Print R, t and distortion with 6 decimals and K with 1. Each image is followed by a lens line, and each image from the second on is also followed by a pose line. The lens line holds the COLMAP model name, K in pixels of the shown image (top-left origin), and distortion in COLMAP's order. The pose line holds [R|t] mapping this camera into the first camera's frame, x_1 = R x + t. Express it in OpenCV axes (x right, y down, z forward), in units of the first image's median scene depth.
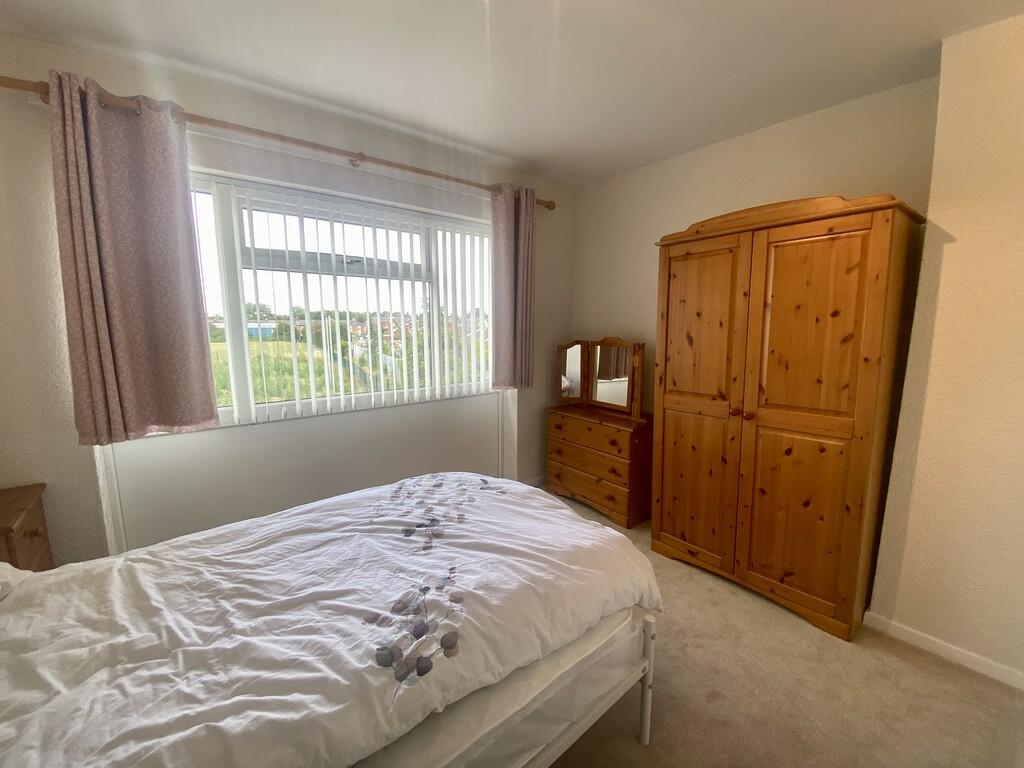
lens RADIAL K [[413.3, 0, 517.2], [0, 413.3, 384.7], [0, 0, 1]] dist [0.017219, -0.020132]
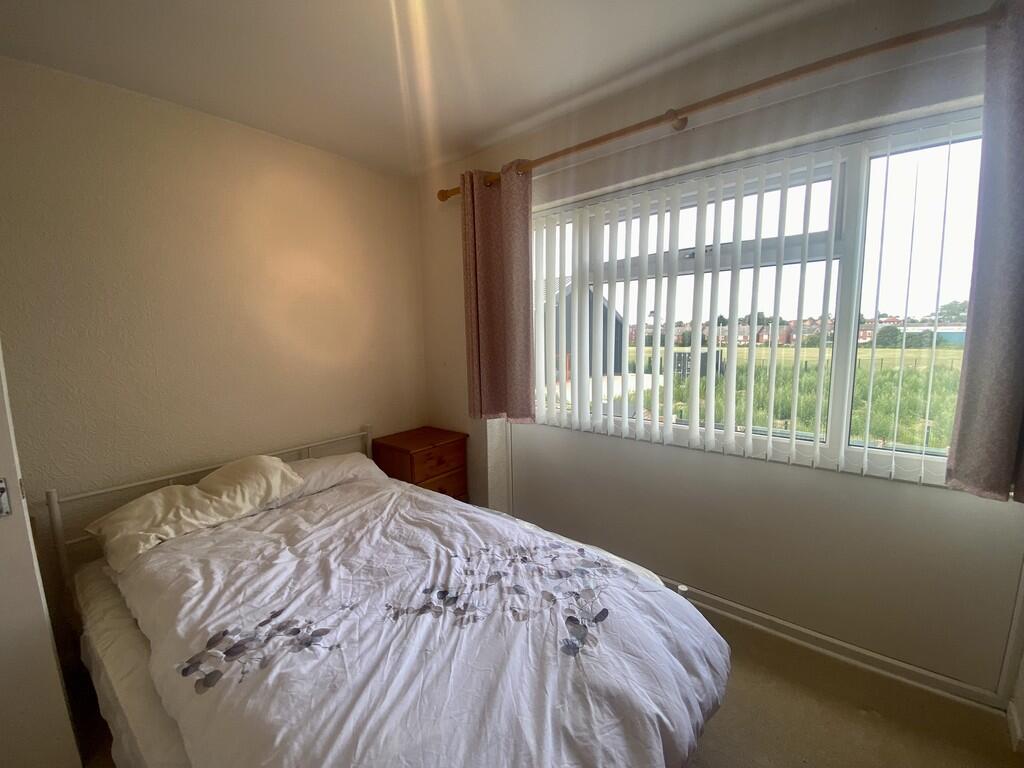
lens RADIAL K [[413.3, 0, 517.2], [0, 413.3, 384.7], [0, 0, 1]] dist [0.017219, -0.020132]
pose [[0.176287, 0.118405, -0.977191, 0.487953], [-0.118893, 0.988032, 0.098270, -0.144932], [0.977132, 0.098858, 0.188255, 0.856879]]
